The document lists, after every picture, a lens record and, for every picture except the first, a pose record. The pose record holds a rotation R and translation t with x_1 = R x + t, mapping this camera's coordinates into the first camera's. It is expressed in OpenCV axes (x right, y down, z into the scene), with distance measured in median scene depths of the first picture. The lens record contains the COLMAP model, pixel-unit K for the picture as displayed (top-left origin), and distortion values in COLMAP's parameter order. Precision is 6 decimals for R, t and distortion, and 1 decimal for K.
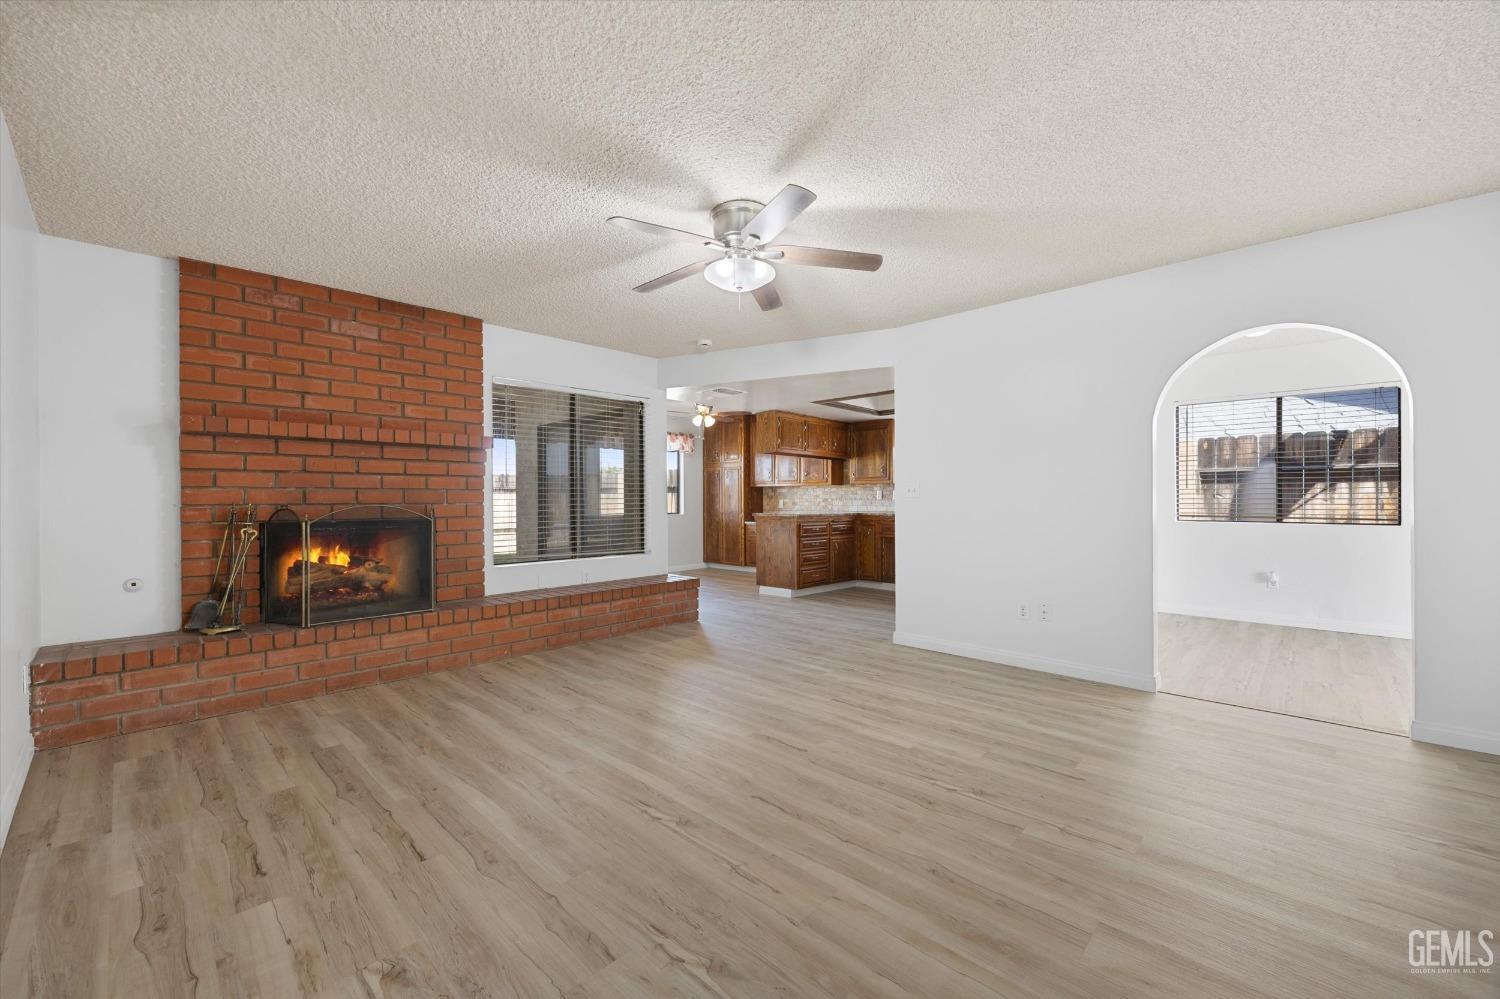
lens RADIAL K [[611.3, 0, 743.5], [0, 611.3, 500.1], [0, 0, 1]] dist [-0.000274, -0.000079]
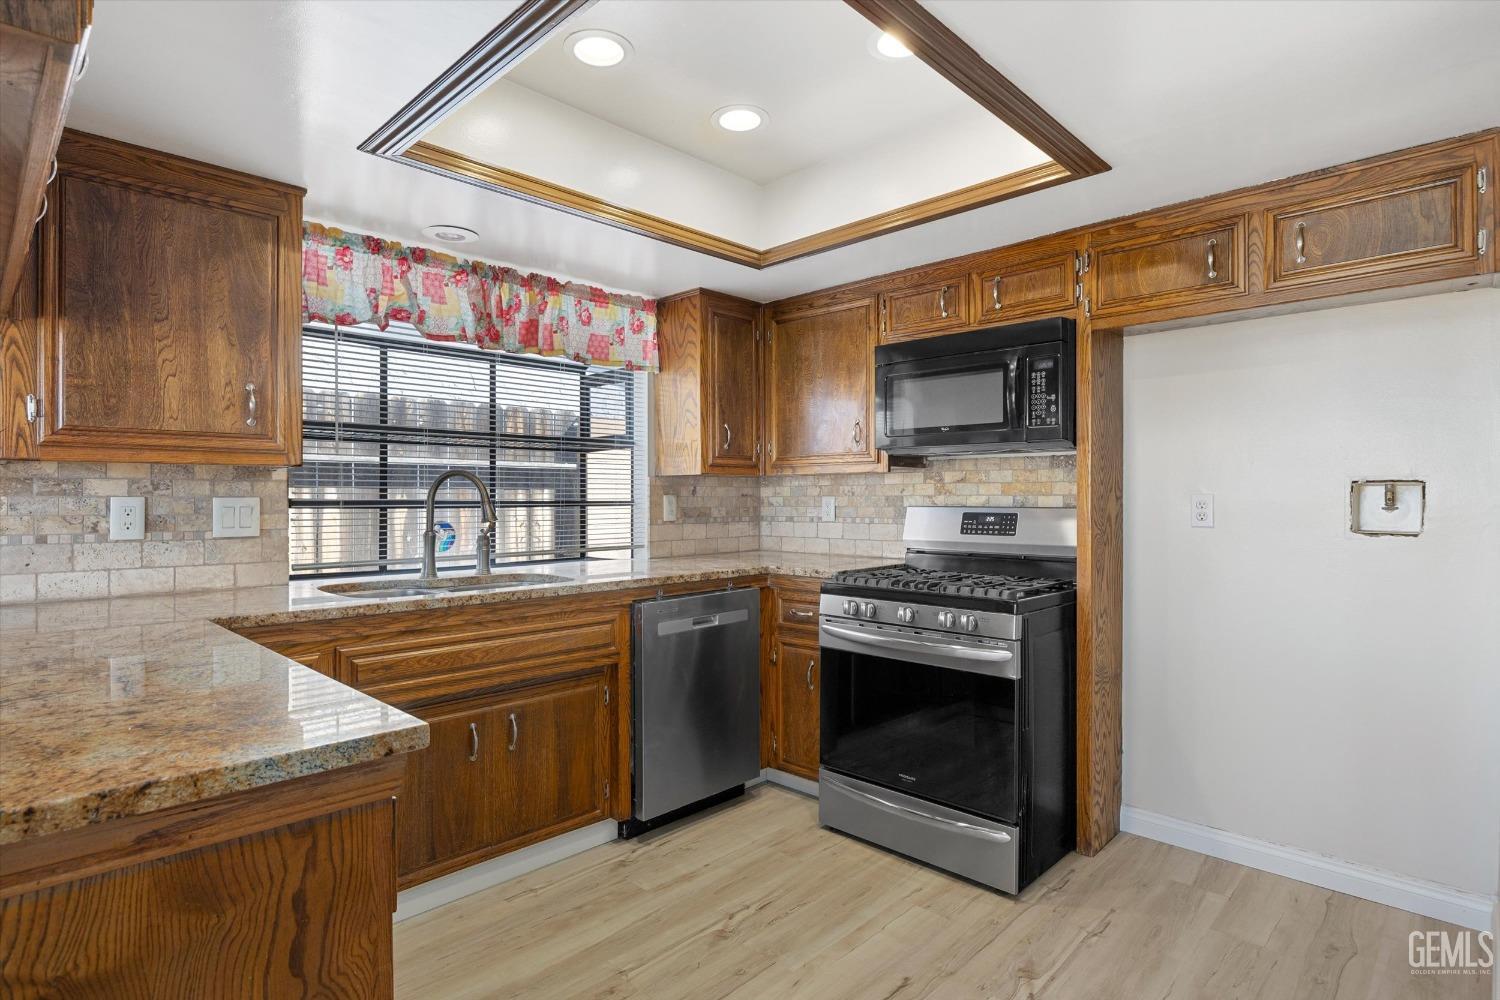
lens RADIAL K [[771.4, 0, 744.6], [0, 771.4, 500.1], [0, 0, 1]] dist [-0.015950, 0.000043]
pose [[0.004042, 0.000548, 0.999992, -0.047748], [0.002991, 0.999995, -0.000560, -0.015113], [-0.999987, 0.002994, 0.004040, 0.864940]]
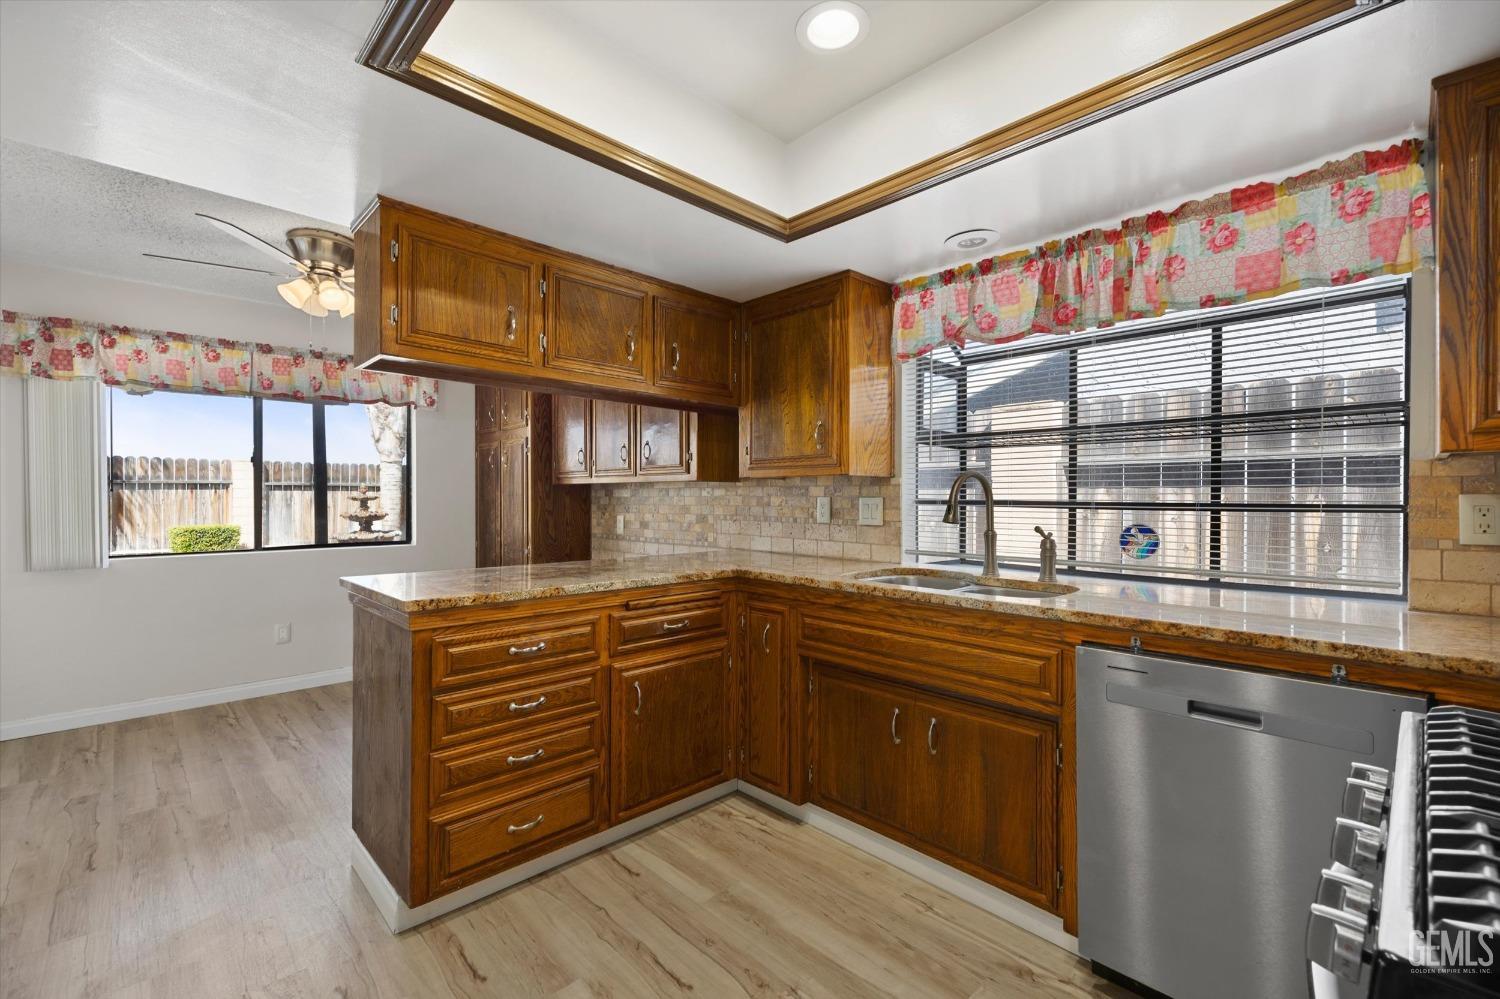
lens RADIAL K [[647.5, 0, 740.6], [0, 647.5, 502.0], [0, 0, 1]] dist [0.012914, -0.000943]
pose [[0.998982, 0.006409, -0.044647, 0.210750], [-0.006158, 0.999965, 0.005743, -0.016054], [0.044682, -0.005462, 0.998986, 0.690454]]
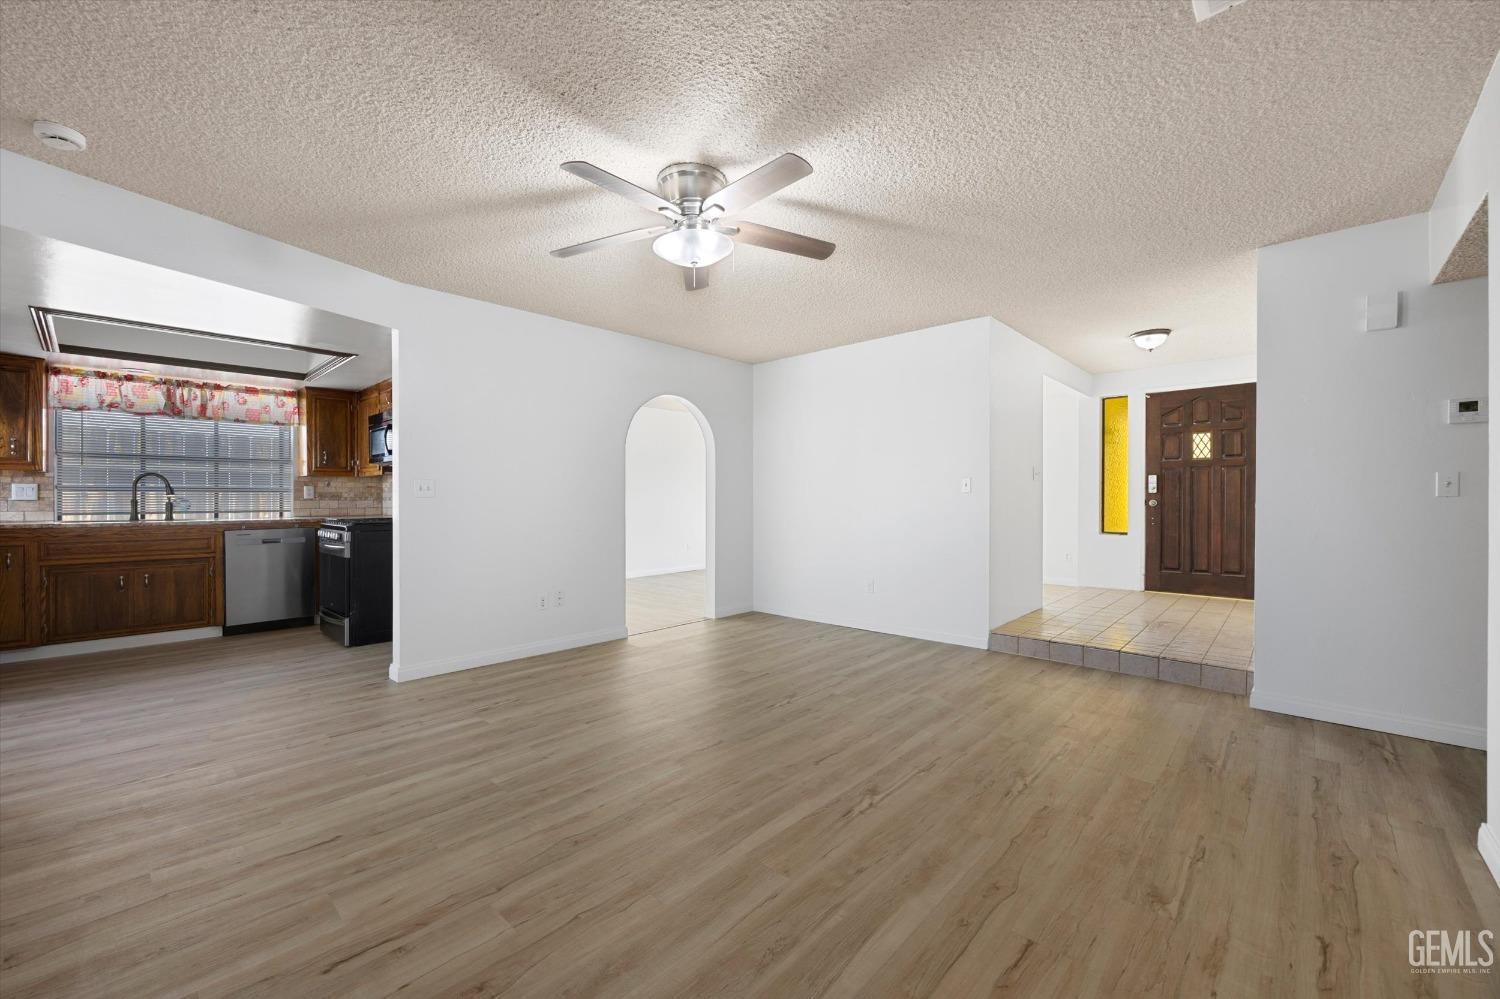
lens RADIAL K [[598.8, 0, 750.0], [0, 598.8, 499.5], [0, 0, 1]] dist [-0.008515, 0.000048]
pose [[-0.029849, 0.001672, 0.999553, -0.343859], [0.000676, 0.999998, -0.001653, 0.000469], [-0.999554, 0.000626, -0.029850, 0.368236]]
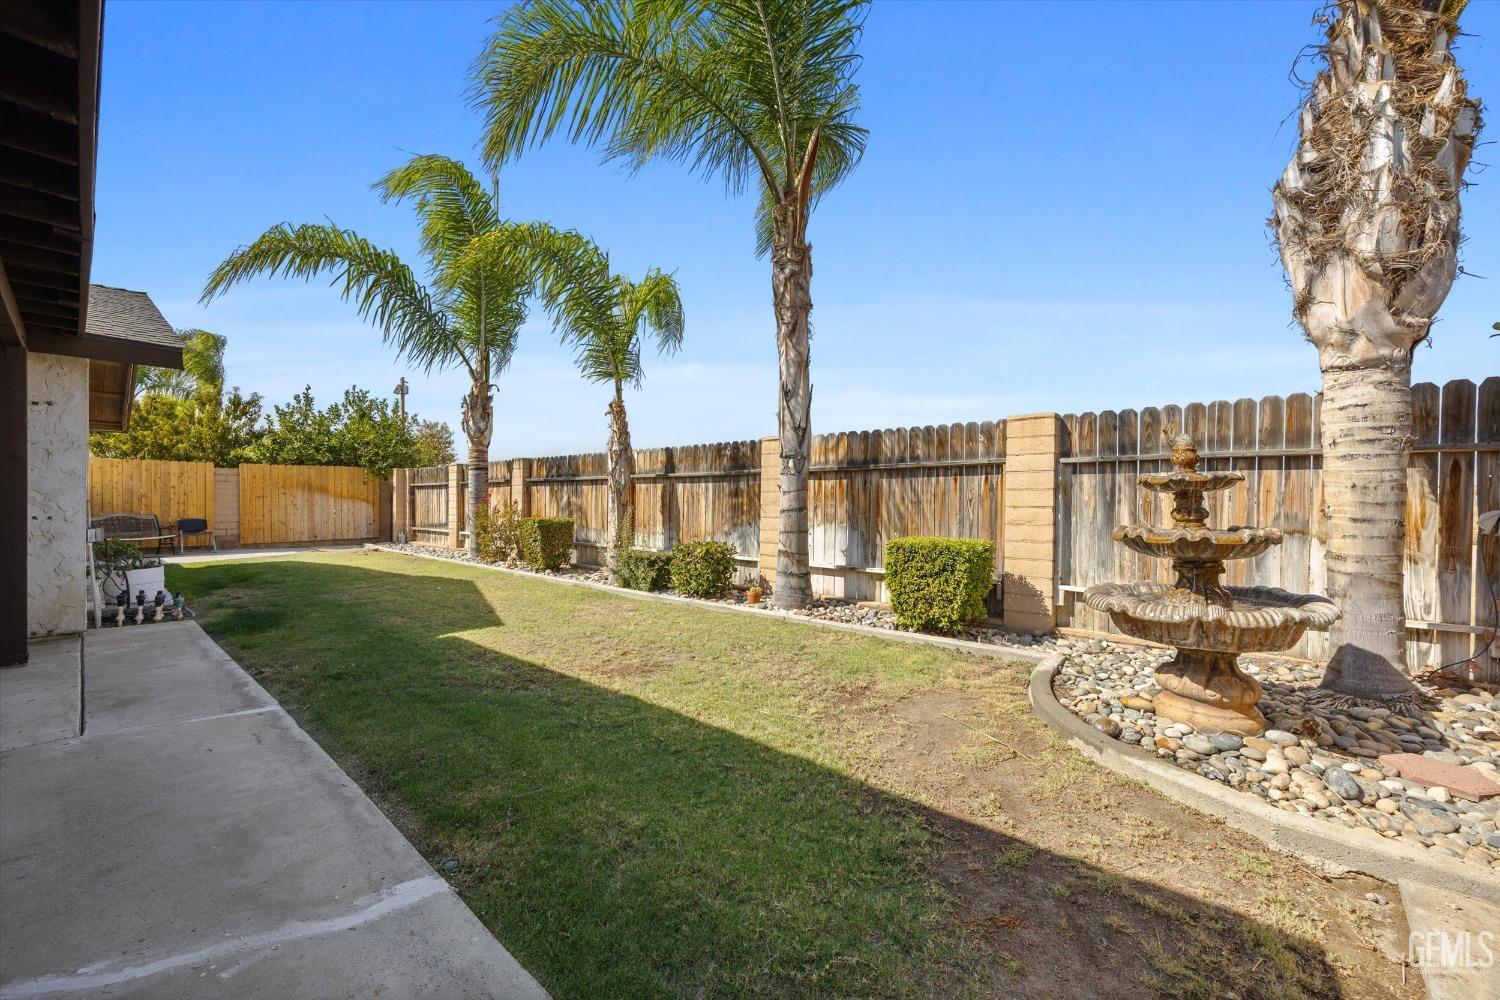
lens RADIAL K [[611.3, 0, 743.5], [0, 611.3, 500.6], [0, 0, 1]] dist [-0.000274, -0.000079]
pose [[0.024043, 0.007912, -0.999680, -0.263378], [-0.004501, 0.999959, 0.007805, -0.001351], [0.999701, 0.004312, 0.024078, 1.754031]]
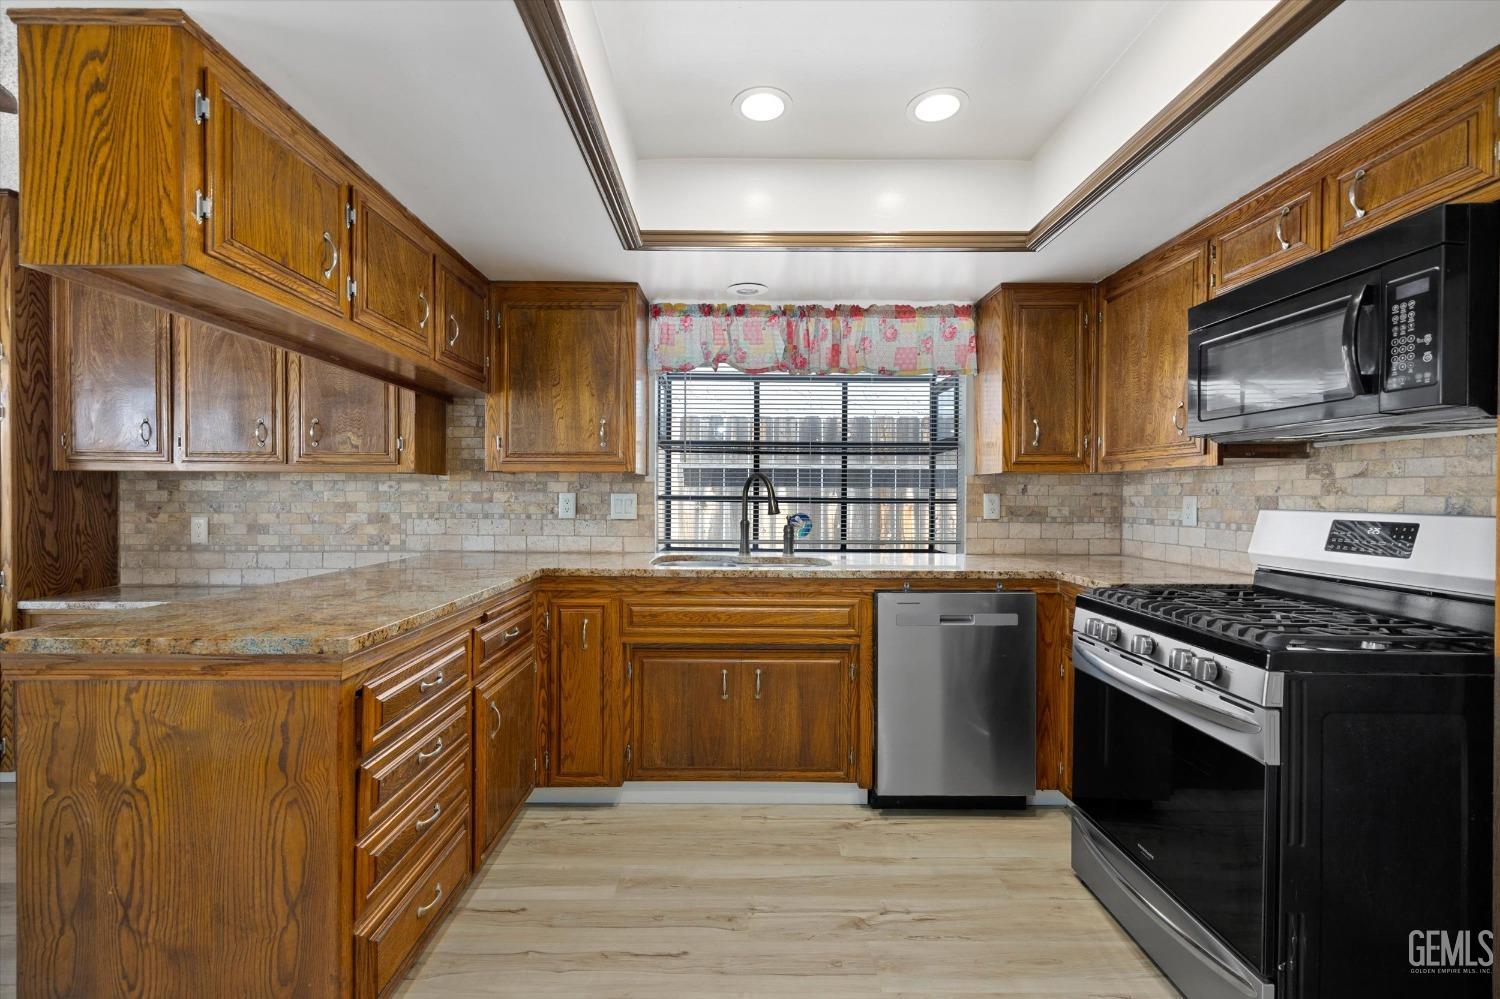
lens RADIAL K [[645.2, 0, 743.7], [0, 645.2, 500.7], [0, 0, 1]] dist [0.008527, -0.000167]
pose [[0.714010, 0.000846, 0.700135, 0.035841], [-0.007406, 0.999952, 0.006344, -0.015514], [-0.700097, -0.009714, 0.713982, 0.728699]]
